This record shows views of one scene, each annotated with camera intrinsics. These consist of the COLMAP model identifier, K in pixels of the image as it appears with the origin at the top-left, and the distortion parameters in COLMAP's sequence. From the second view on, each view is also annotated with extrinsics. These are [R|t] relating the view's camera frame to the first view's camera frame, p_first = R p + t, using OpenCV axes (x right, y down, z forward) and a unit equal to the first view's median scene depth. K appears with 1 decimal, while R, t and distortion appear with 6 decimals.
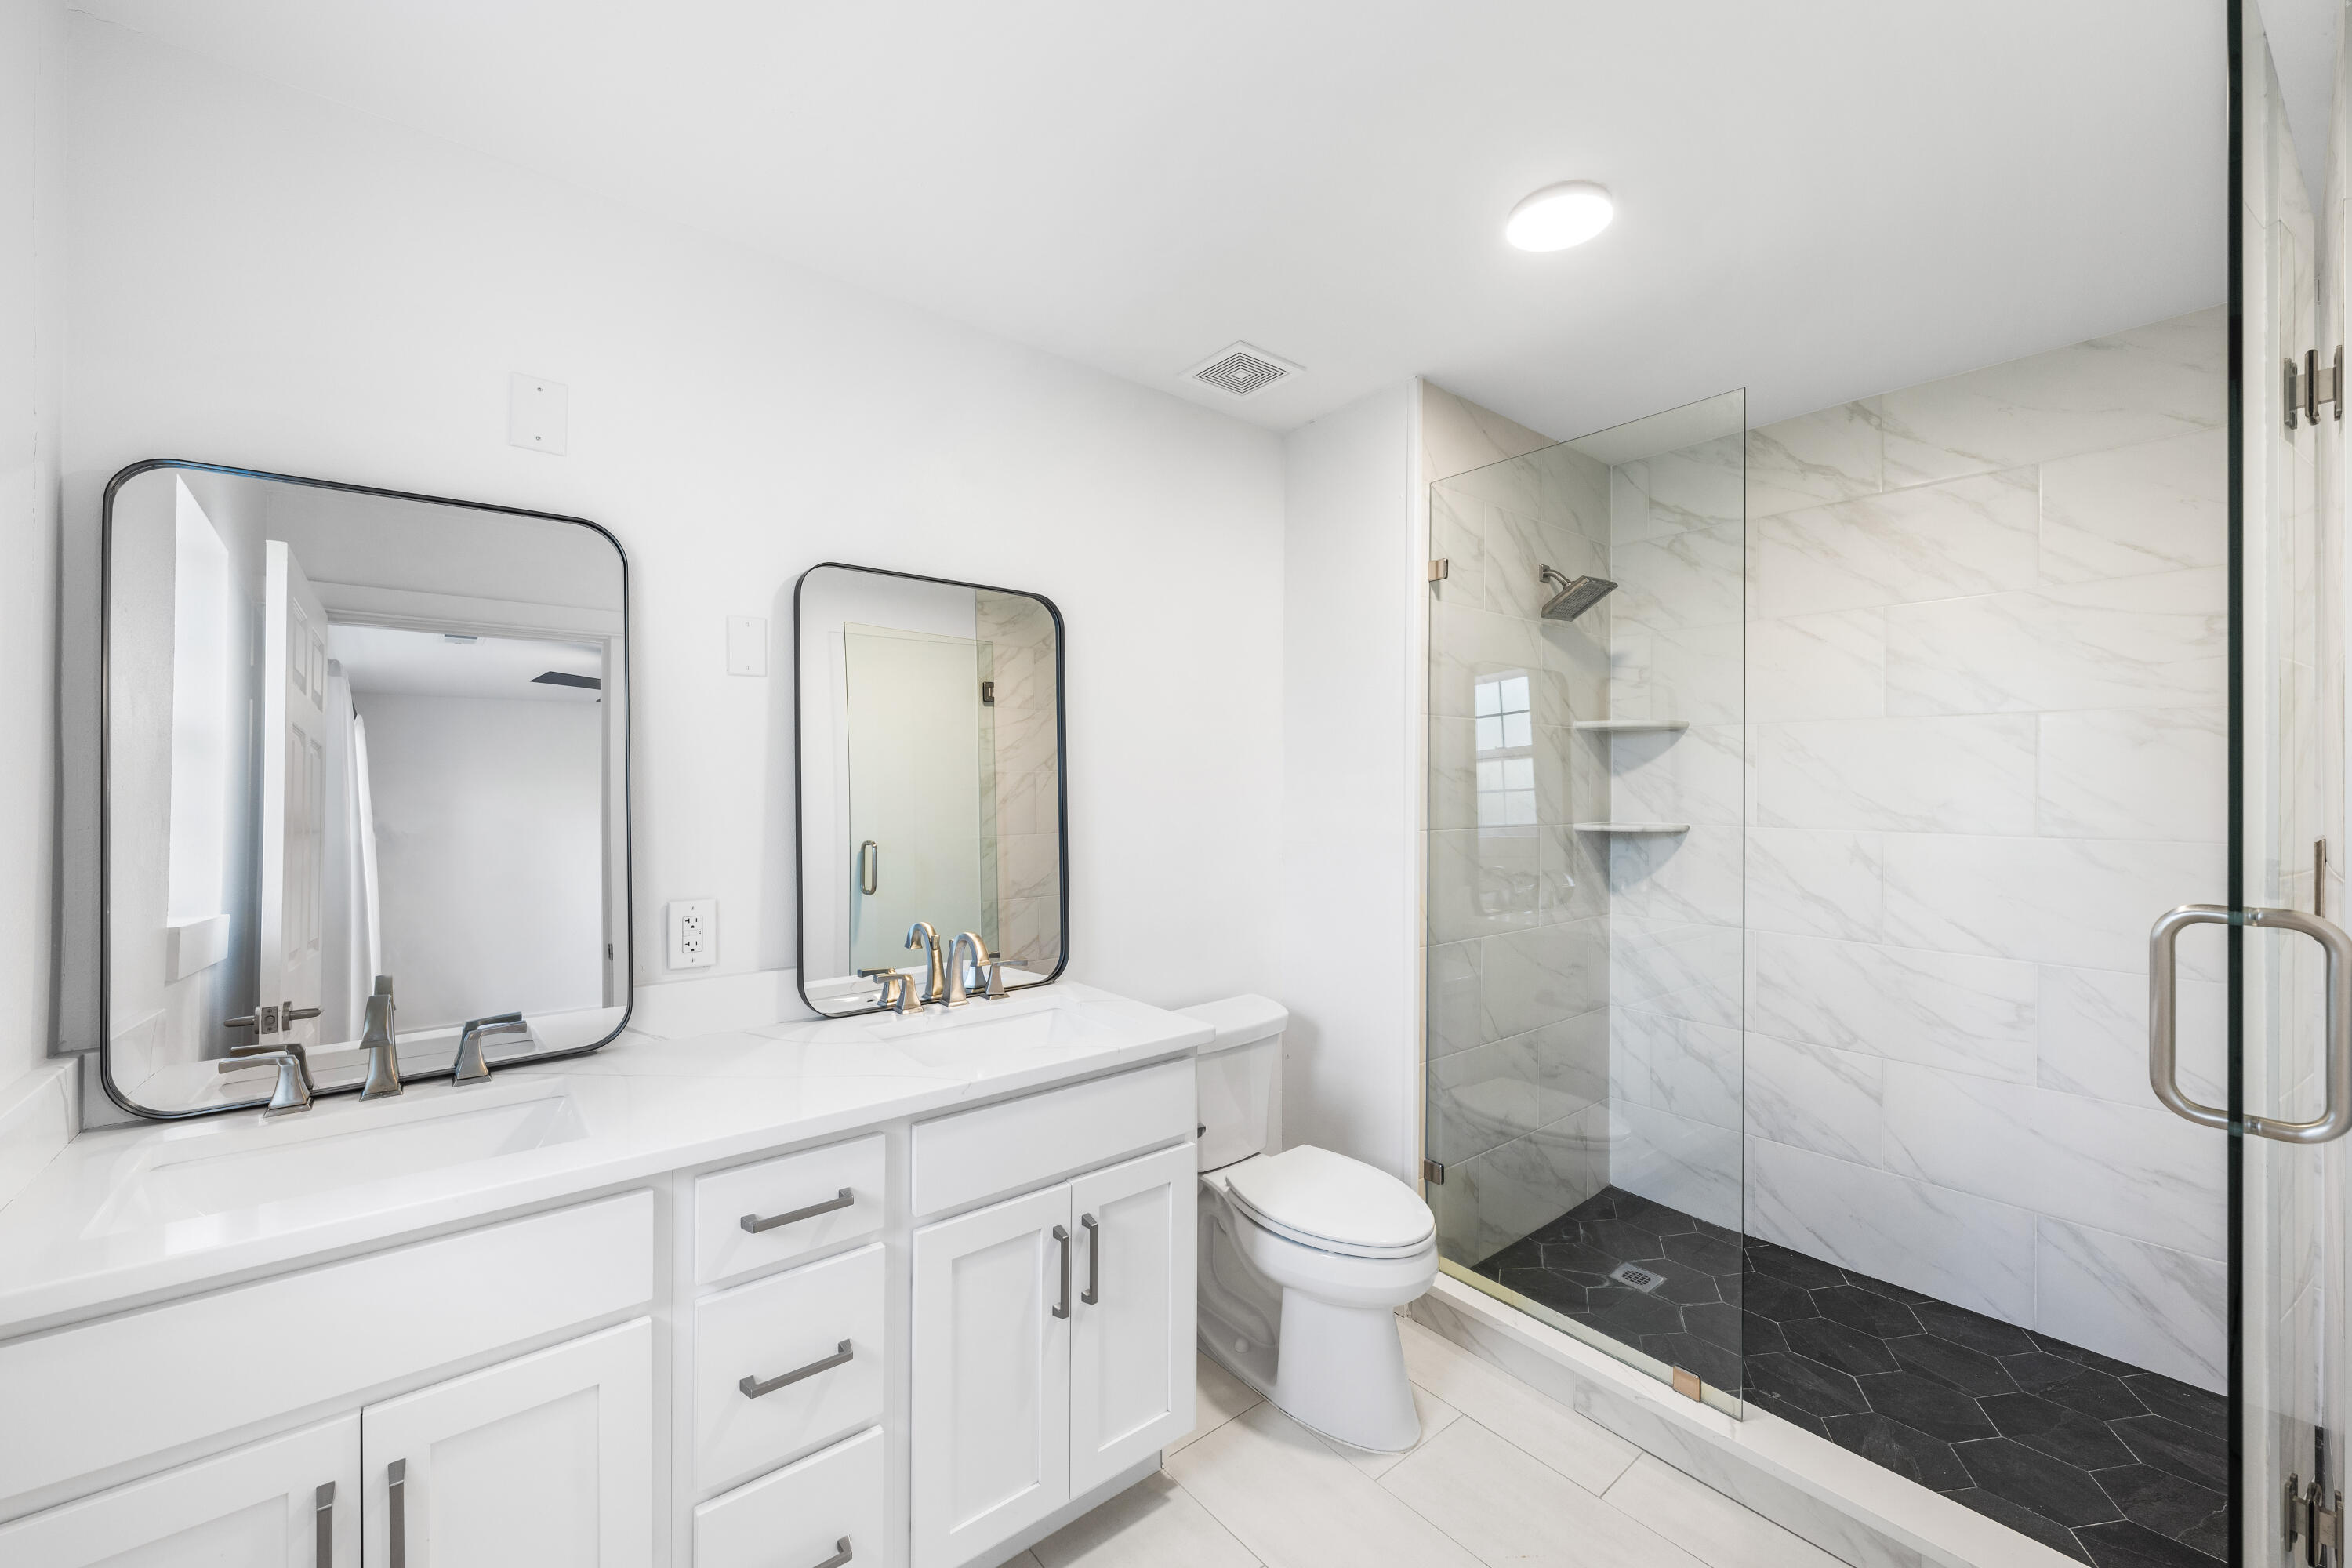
lens RADIAL K [[943.2, 0, 1187.2], [0, 943.2, 773.7], [0, 0, 1]] dist [-0.000337, 0.000107]
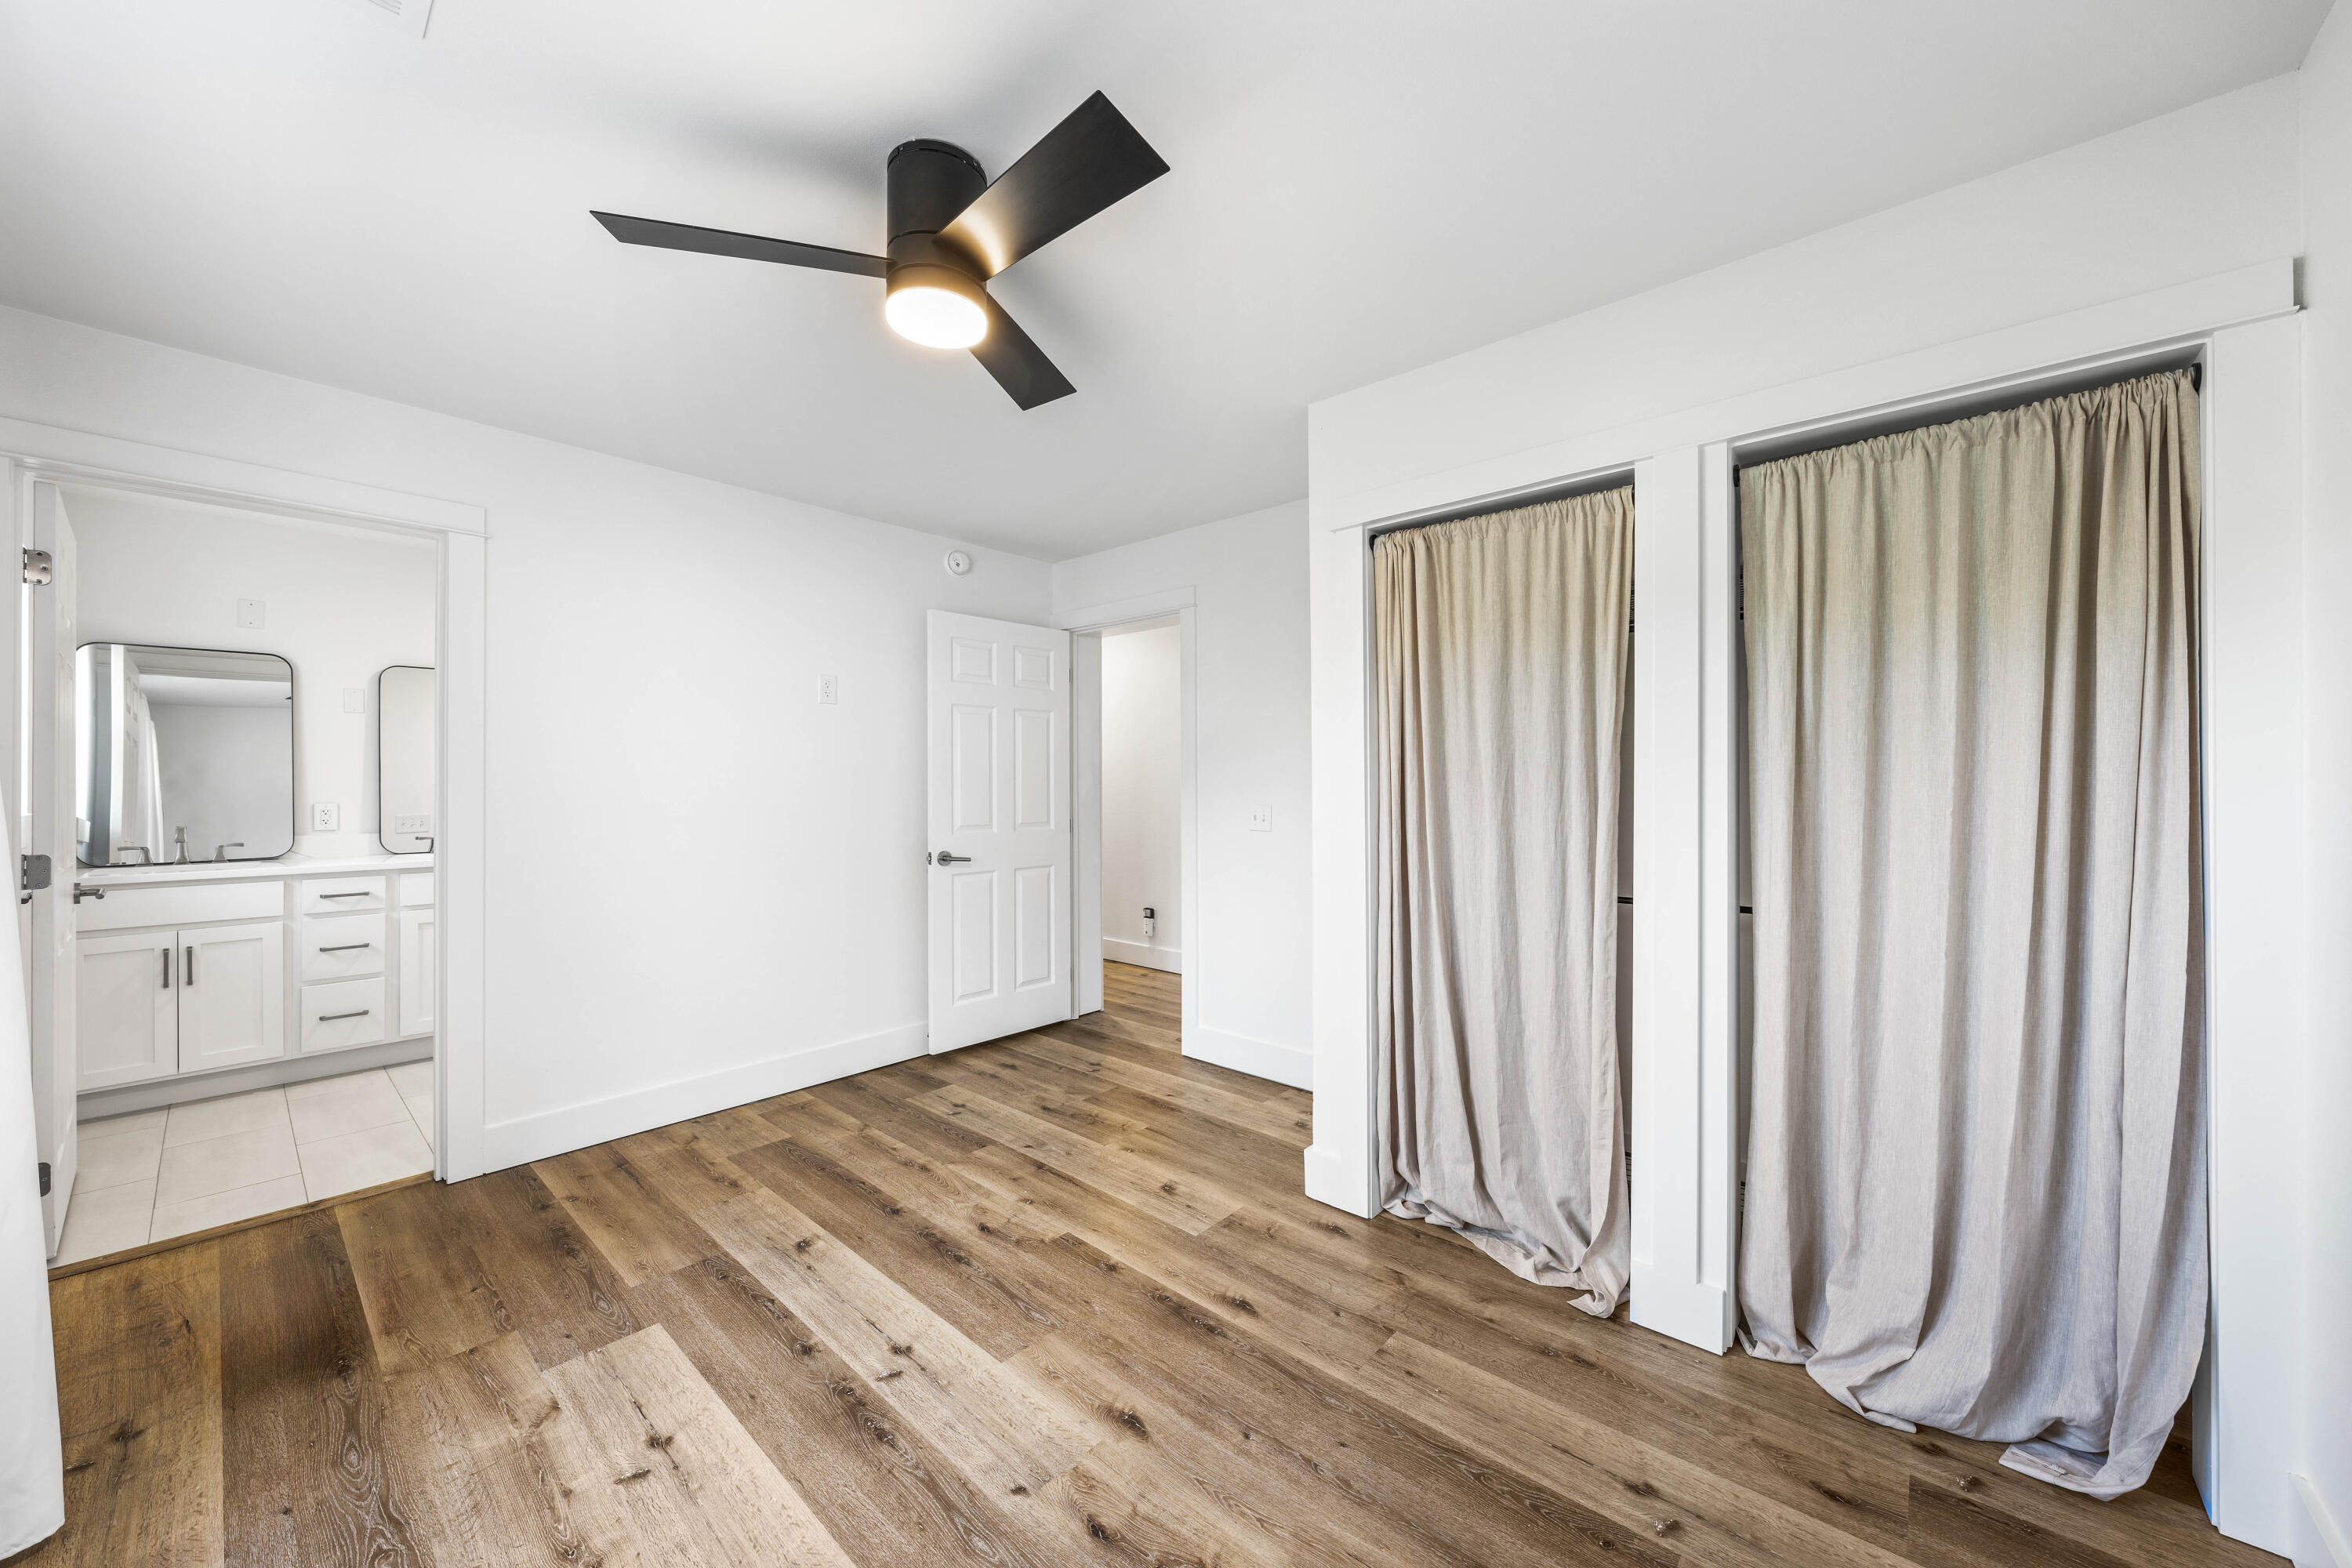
lens RADIAL K [[856.5, 0, 1175.3], [0, 856.5, 778.8], [0, 0, 1]] dist [-0.000250, 0.000072]
pose [[0.986126, 0.000489, 0.165999, 1.619862], [-0.001036, 0.999994, 0.003206, 0.072315], [-0.165996, -0.003333, 0.986121, -1.979854]]
